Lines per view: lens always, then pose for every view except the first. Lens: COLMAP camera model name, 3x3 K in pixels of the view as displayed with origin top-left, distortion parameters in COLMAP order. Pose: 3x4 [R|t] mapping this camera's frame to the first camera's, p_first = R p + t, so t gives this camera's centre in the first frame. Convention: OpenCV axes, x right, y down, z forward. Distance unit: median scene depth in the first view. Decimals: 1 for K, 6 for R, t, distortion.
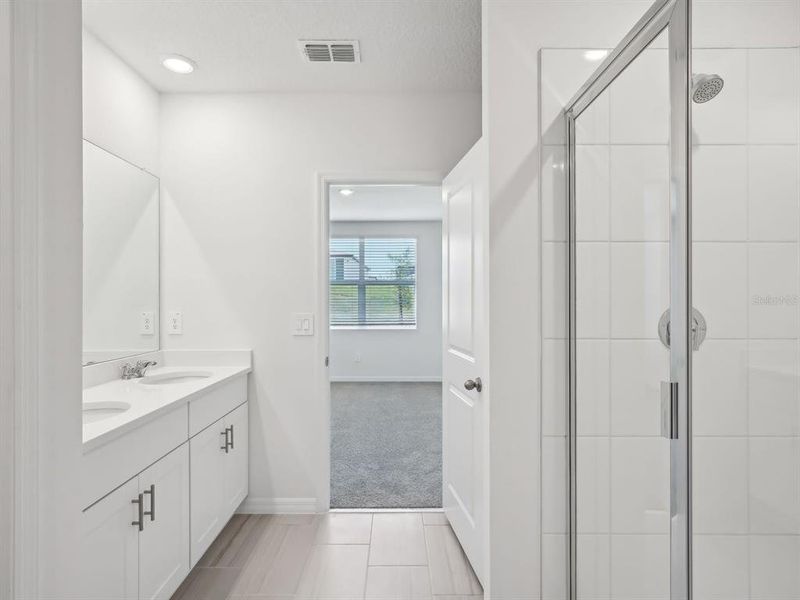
lens RADIAL K [[477.6, 0, 385.7], [0, 477.6, 302.2], [0, 0, 1]] dist [-0.001116, 0.000310]
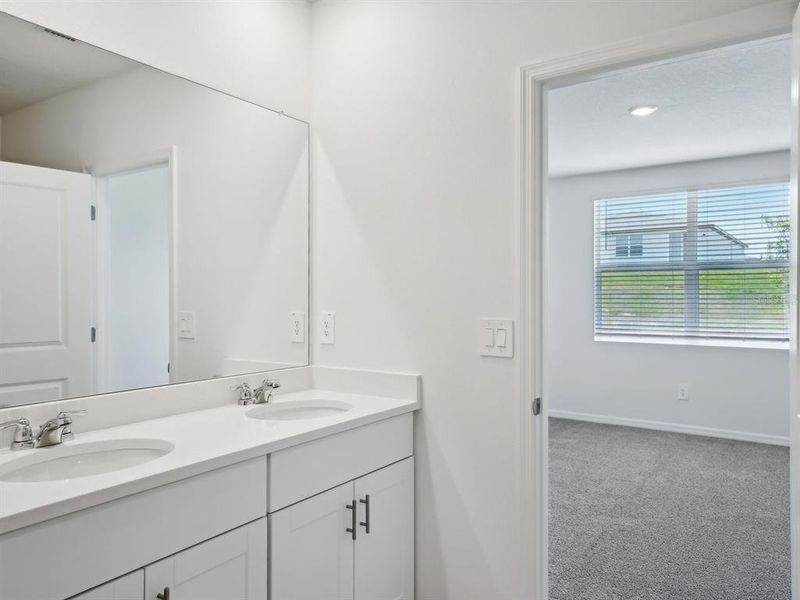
lens RADIAL K [[593.6, 0, 400.0], [0, 593.6, 300.0], [0, 0, 1]] dist [0.036965, 0.000786]
pose [[0.818485, 0.005963, -0.574497, 0.146001], [-0.004167, 0.999981, 0.004442, -0.001697], [0.574513, -0.001242, 0.818495, 0.348175]]
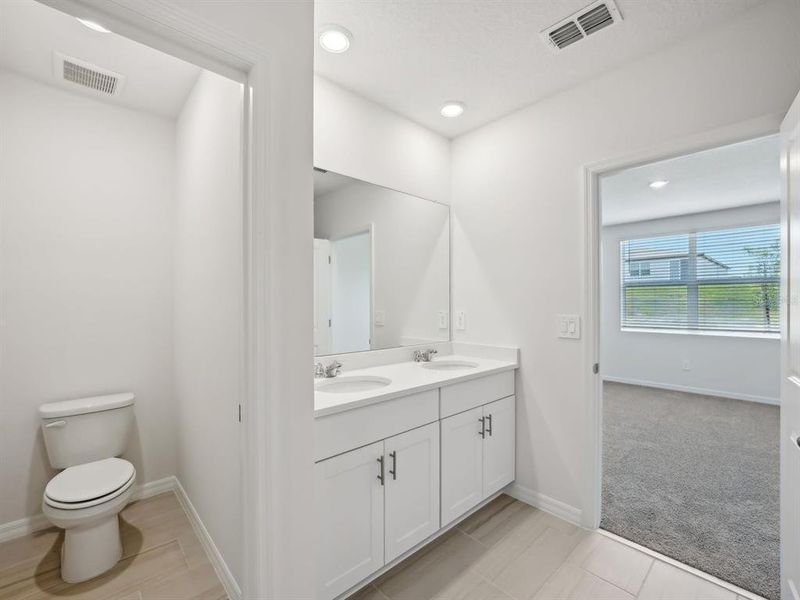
lens RADIAL K [[354.1, 0, 389.8], [0, 354.1, 304.0], [0, 0, 1]] dist [-0.017528, 0.006082]
pose [[0.660103, 0.003413, -0.751167, 0.126789], [-0.002883, 0.999994, 0.002011, -0.000505], [0.751170, 0.000838, 0.660109, 0.255266]]
